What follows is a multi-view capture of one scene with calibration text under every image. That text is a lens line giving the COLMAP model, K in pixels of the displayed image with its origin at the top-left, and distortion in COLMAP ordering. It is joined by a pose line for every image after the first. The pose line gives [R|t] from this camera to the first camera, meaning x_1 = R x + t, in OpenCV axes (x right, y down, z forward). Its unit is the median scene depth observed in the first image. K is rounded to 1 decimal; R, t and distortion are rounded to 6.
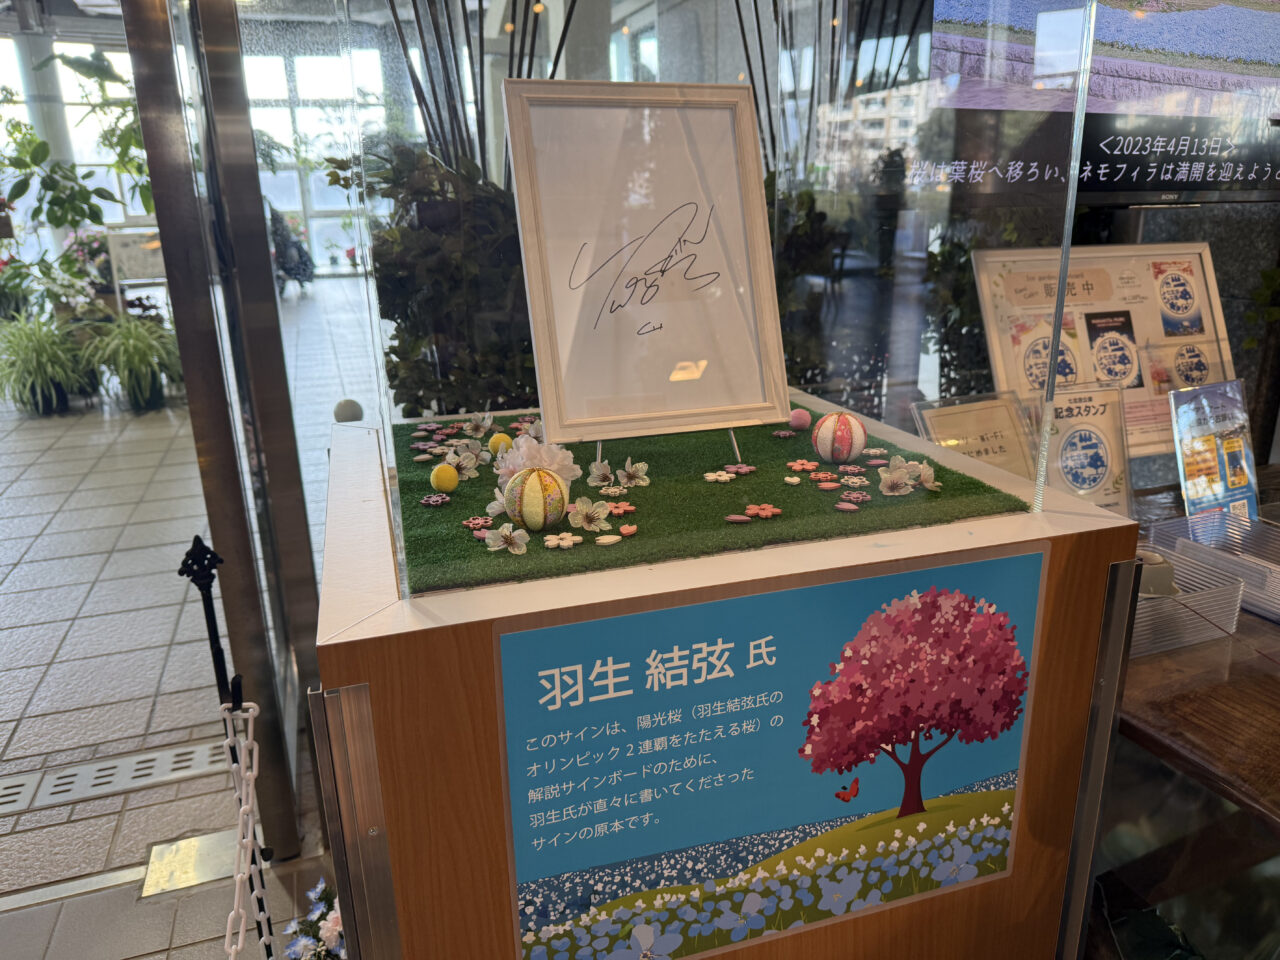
lens RADIAL K [[909.9, 0, 634.5], [0, 909.9, 481.7], [0, 0, 1]] dist [0.023954, -0.025104]
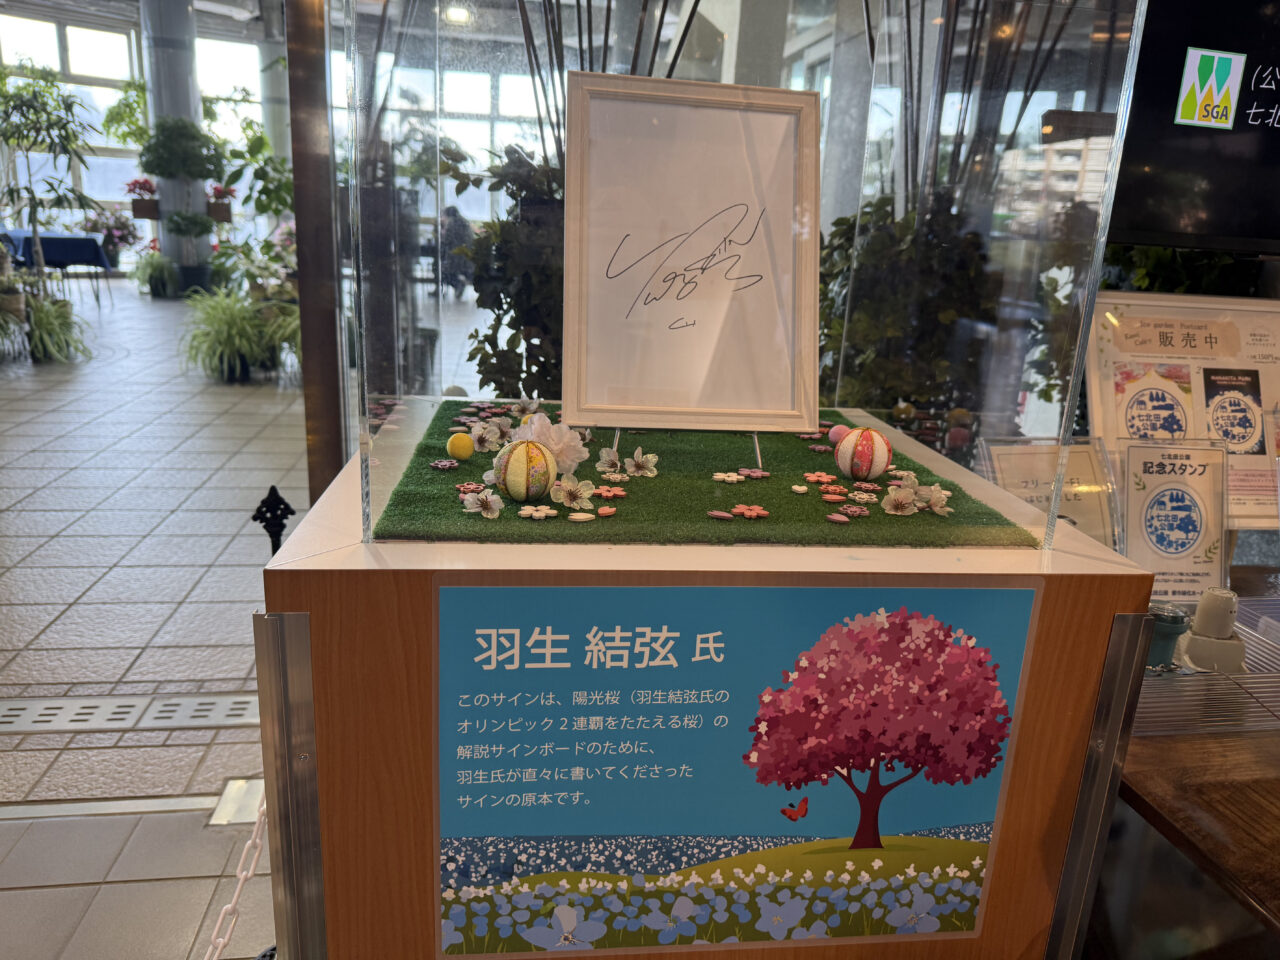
lens RADIAL K [[909.9, 0, 639.6], [0, 909.9, 479.9], [0, 0, 1]] dist [0.023954, -0.025104]
pose [[0.980510, 0.119447, -0.155988, 0.162819], [-0.124192, 0.992036, -0.021004, 0.031860], [0.152237, 0.039967, 0.987536, 0.011696]]
